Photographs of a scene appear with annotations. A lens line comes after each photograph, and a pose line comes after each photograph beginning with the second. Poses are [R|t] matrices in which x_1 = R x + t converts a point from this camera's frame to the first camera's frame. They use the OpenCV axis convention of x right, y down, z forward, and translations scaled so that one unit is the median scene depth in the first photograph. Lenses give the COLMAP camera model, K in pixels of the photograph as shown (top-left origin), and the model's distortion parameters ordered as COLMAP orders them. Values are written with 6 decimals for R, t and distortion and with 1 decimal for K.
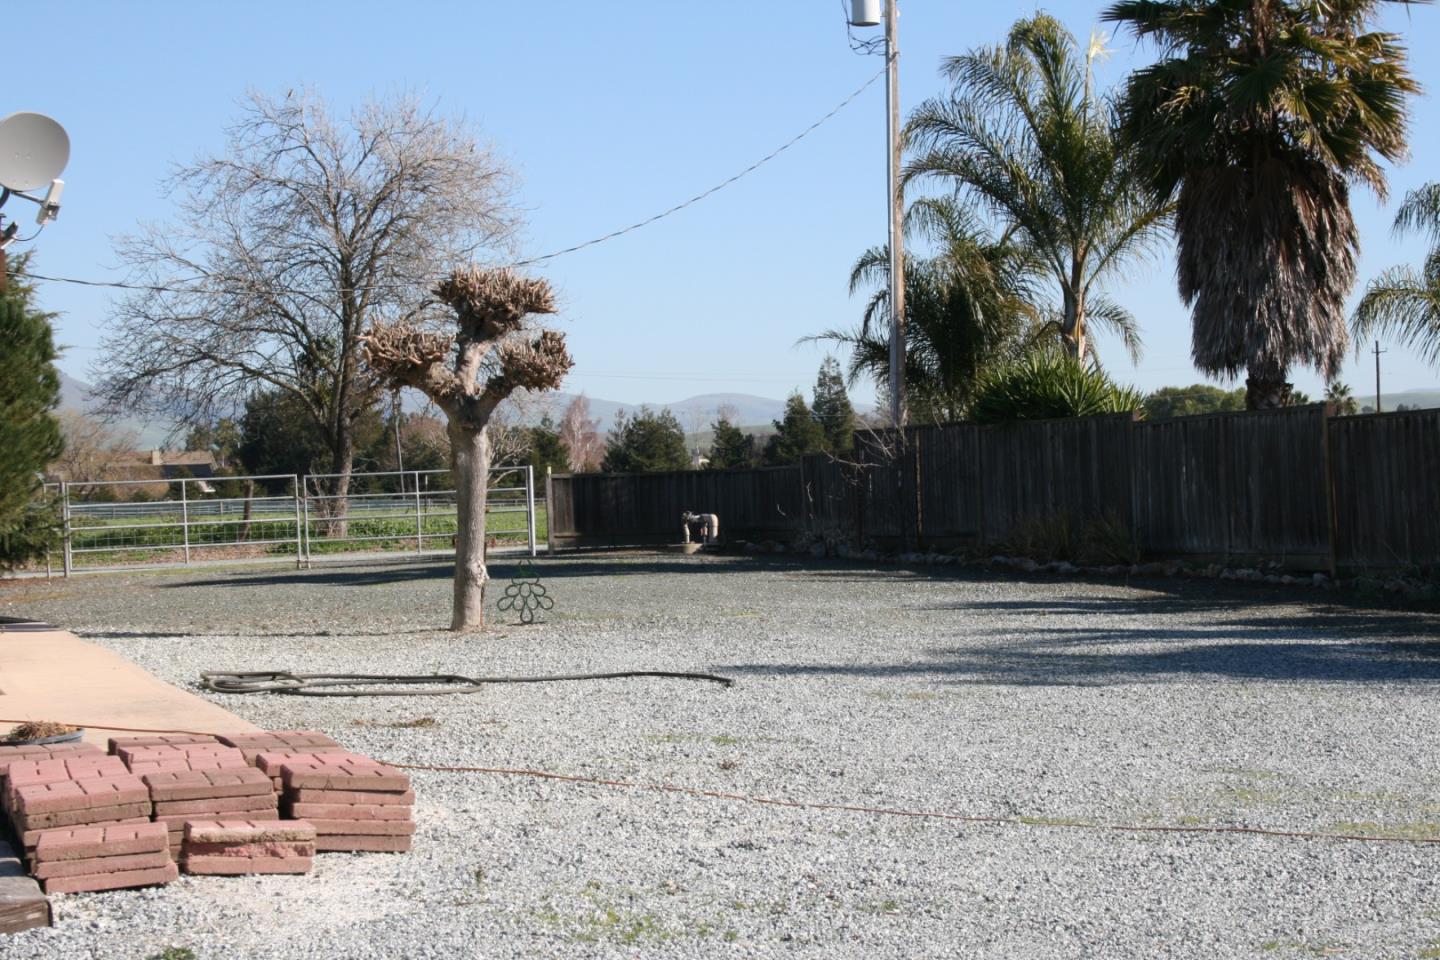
lens RADIAL K [[3197.0, 0, 720.0], [0, 3197.0, 480.0], [0, 0, 1]] dist [0.084654, 0.364194]
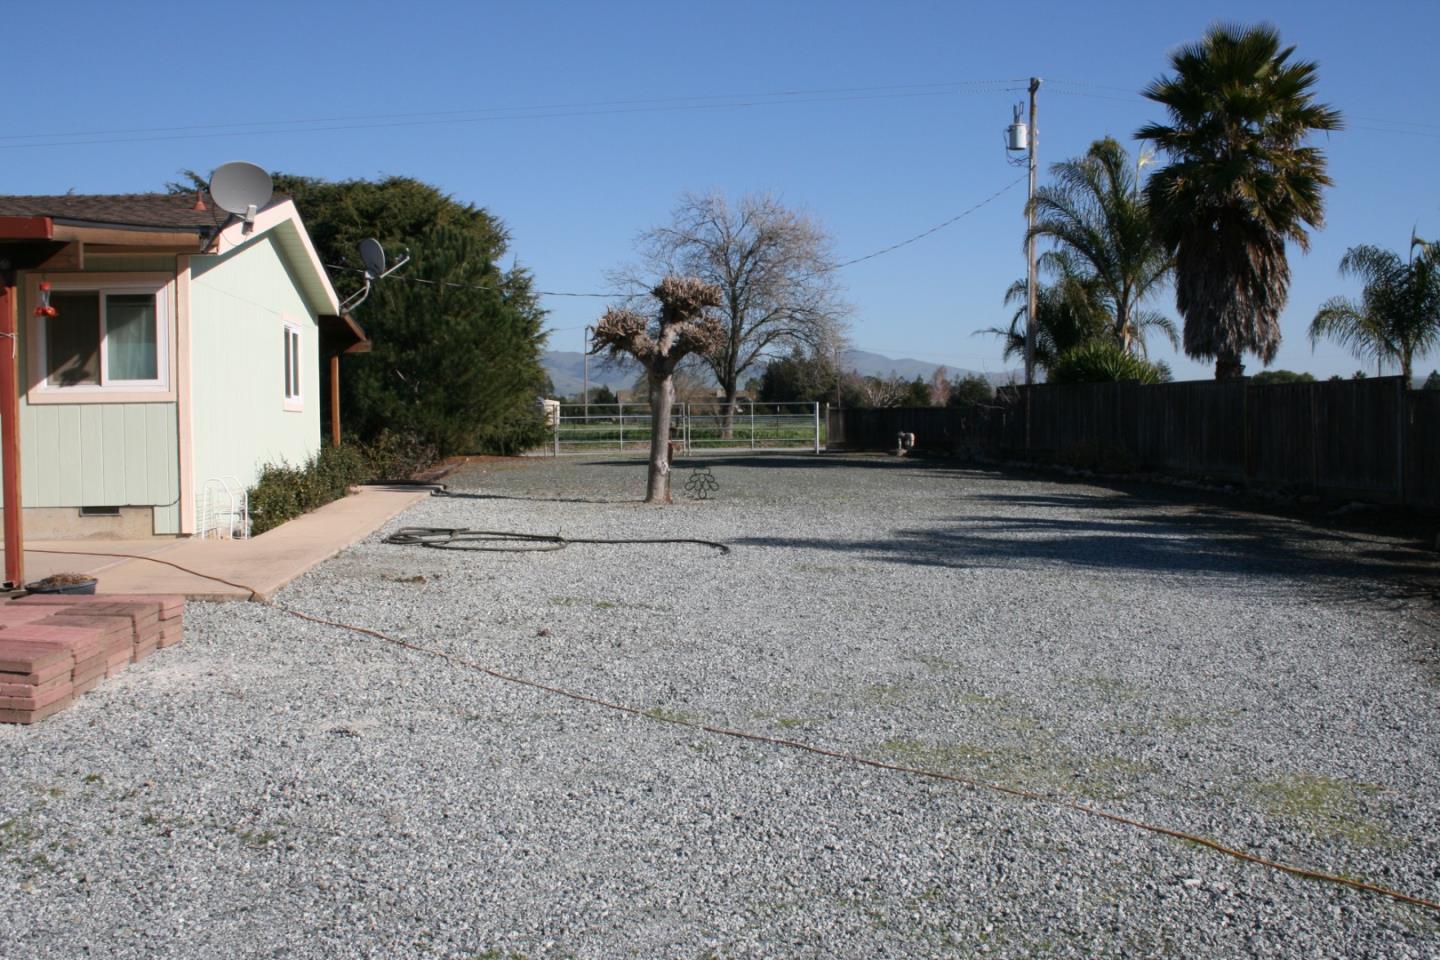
lens RADIAL K [[1582.8, 0, 712.2], [0, 1582.8, 516.1], [0, 0, 1]] dist [-0.126309, 0.180917]
pose [[0.975267, 0.042624, -0.216882, 0.090845], [-0.027705, 0.997065, 0.071370, -0.002835], [0.219287, -0.063596, 0.973585, 0.168910]]
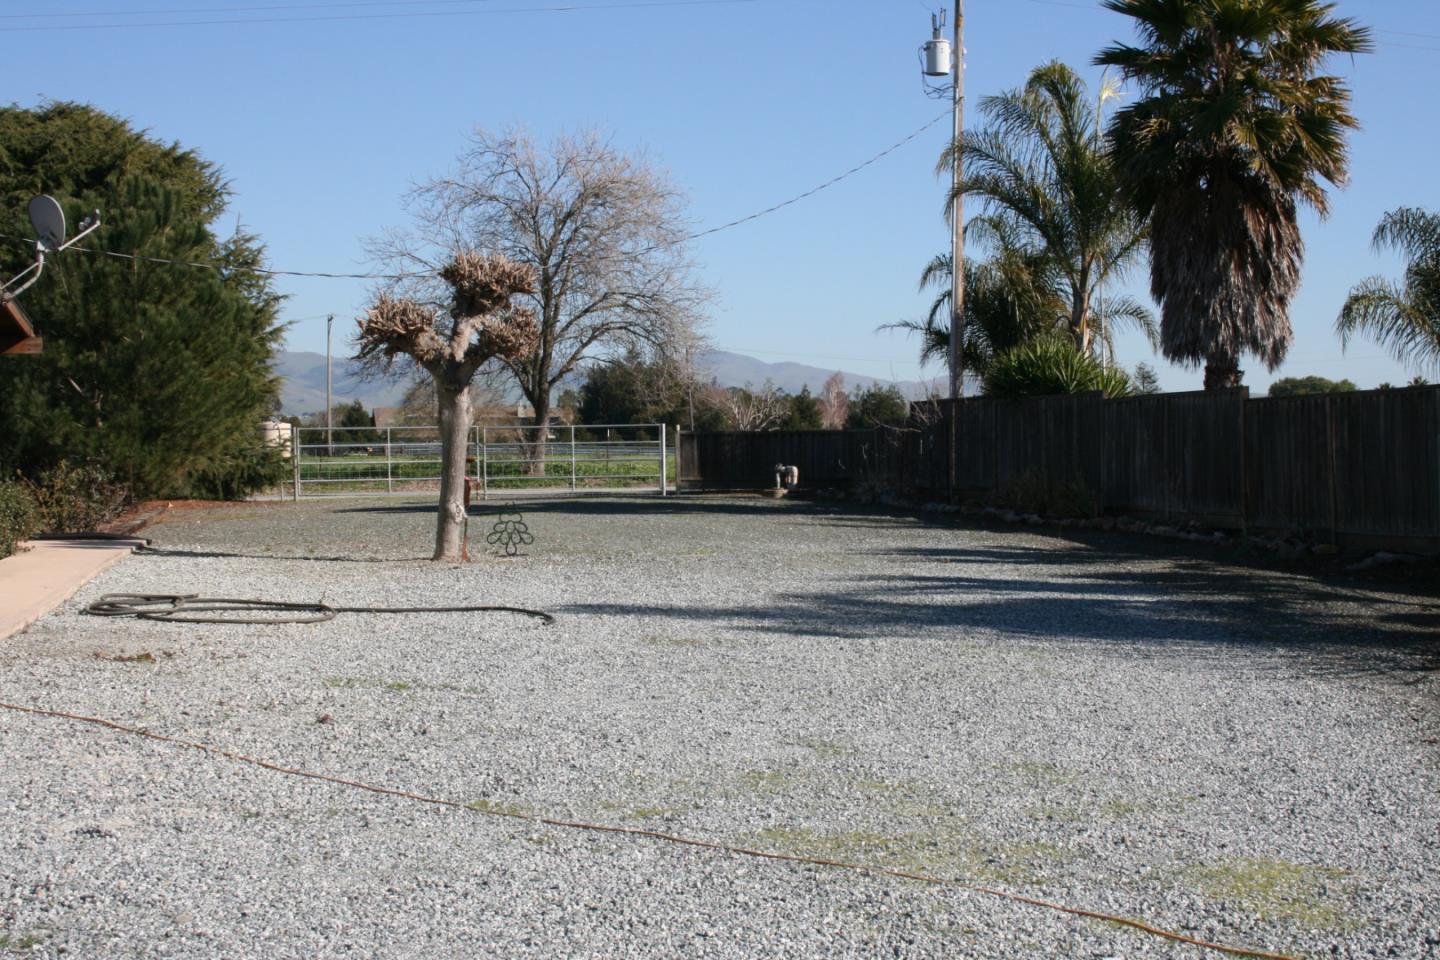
lens RADIAL K [[2281.7, 0, 723.1], [0, 2281.7, 525.5], [0, 0, 1]] dist [-0.000998, 0.049000]
pose [[0.991591, 0.031046, -0.125630, 0.094963], [-0.026054, 0.998812, 0.041185, -0.002409], [0.126760, -0.037566, 0.991222, 0.129904]]
